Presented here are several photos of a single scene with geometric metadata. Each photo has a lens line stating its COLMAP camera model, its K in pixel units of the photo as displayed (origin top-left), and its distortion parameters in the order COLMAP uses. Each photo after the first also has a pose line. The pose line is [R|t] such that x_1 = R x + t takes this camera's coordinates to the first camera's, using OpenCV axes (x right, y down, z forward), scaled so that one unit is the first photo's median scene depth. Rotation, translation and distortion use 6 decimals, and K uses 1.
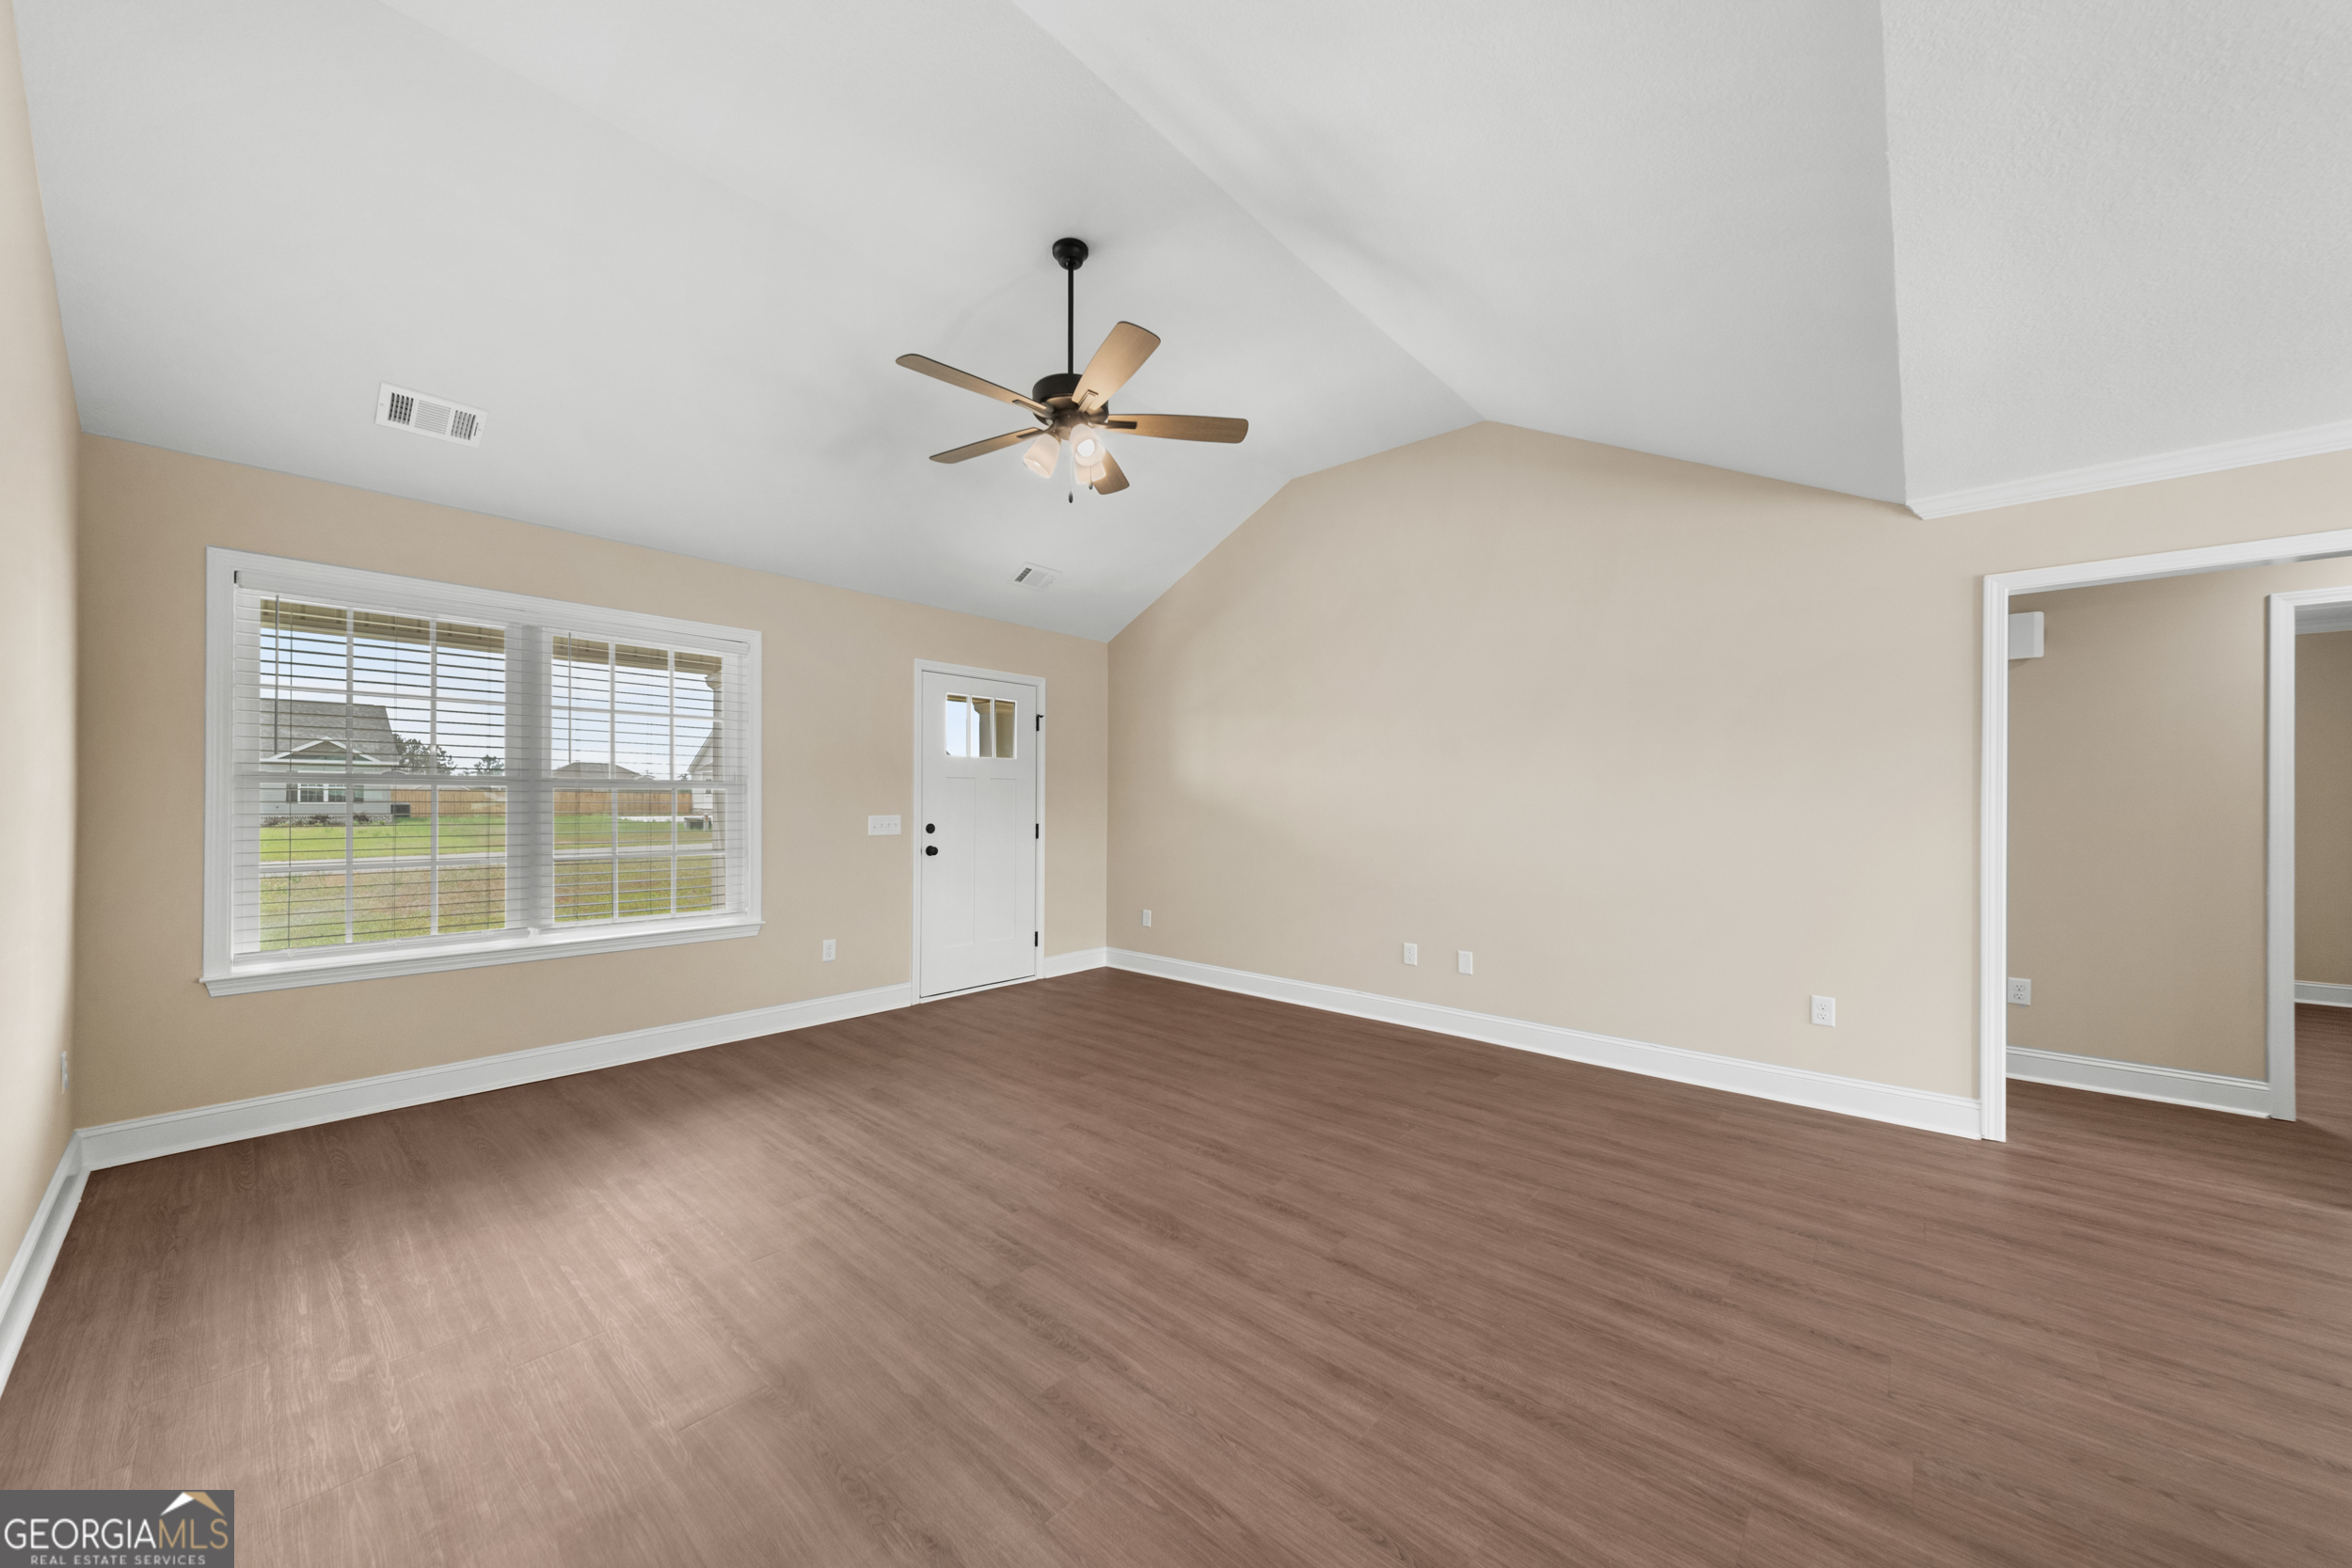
lens RADIAL K [[820.3, 0, 1140.8], [0, 820.3, 797.6], [0, 0, 1]] dist [0.000361, 0.000003]
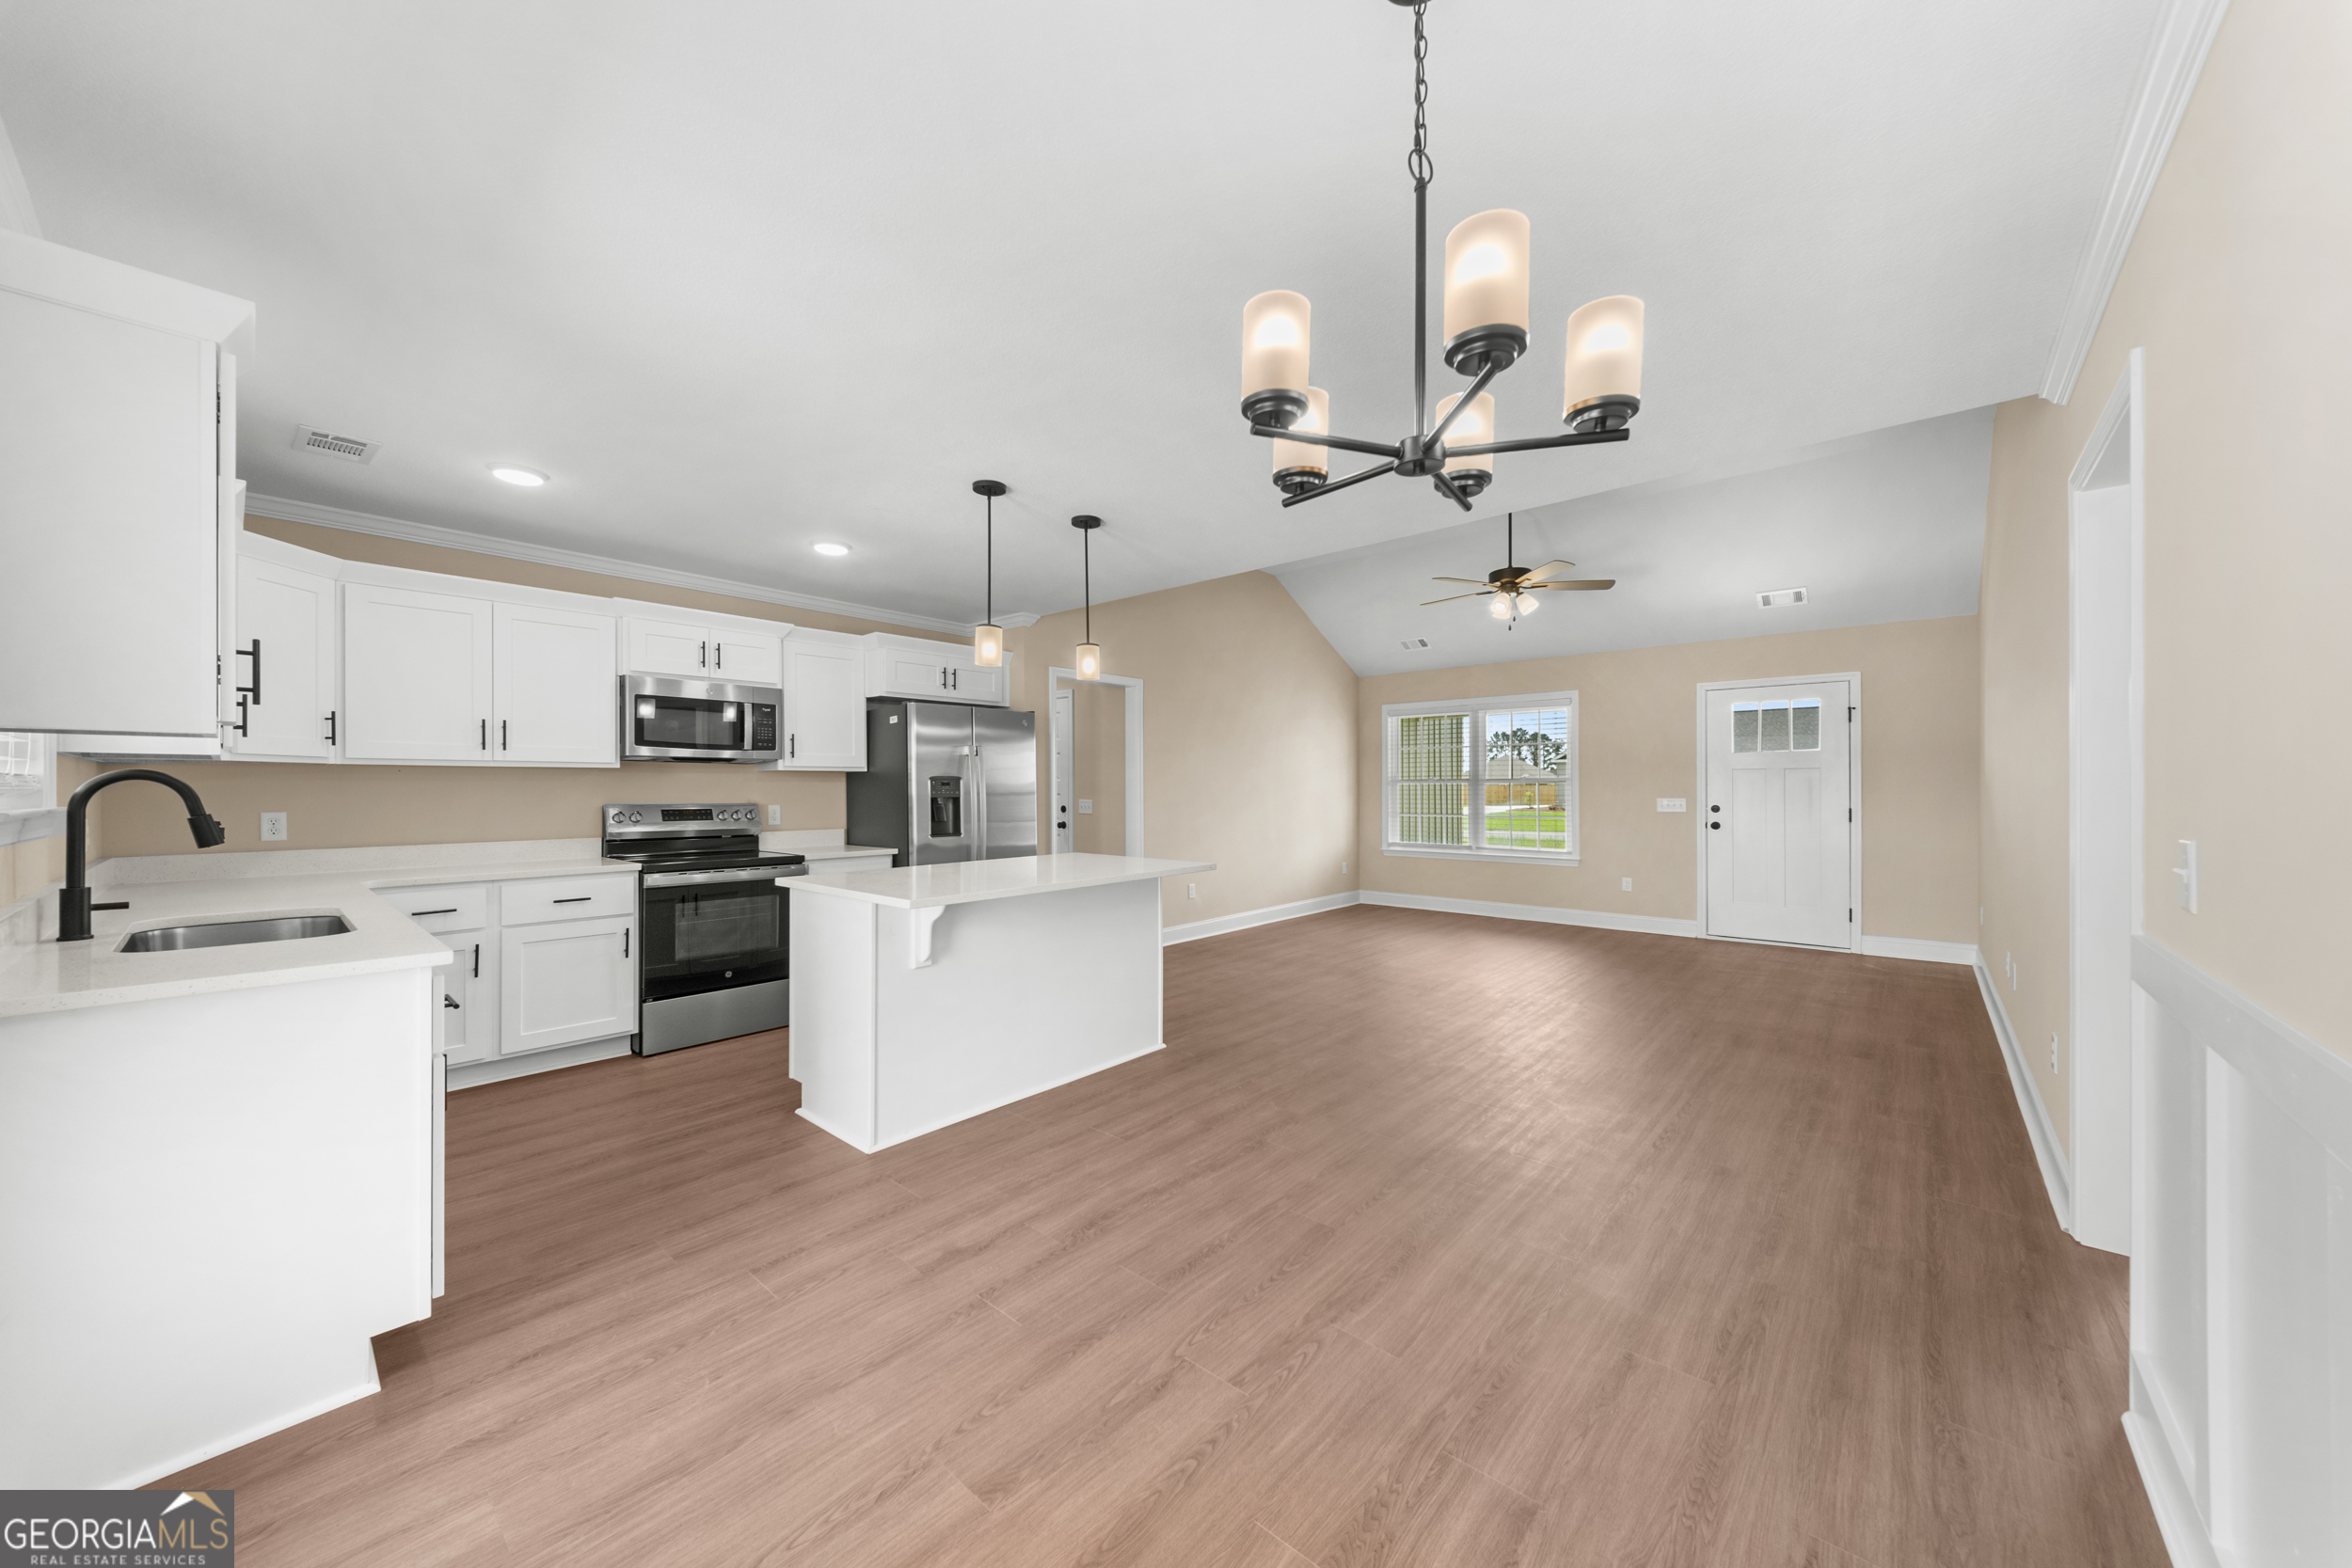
lens RADIAL K [[820.3, 0, 1140.8], [0, 820.3, 797.6], [0, 0, 1]] dist [0.000361, 0.000003]
pose [[-0.022136, 0.007501, -0.999727, 1.702066], [0.007806, 0.999943, 0.007330, 0.004182], [0.999724, -0.007642, -0.022193, 0.162924]]
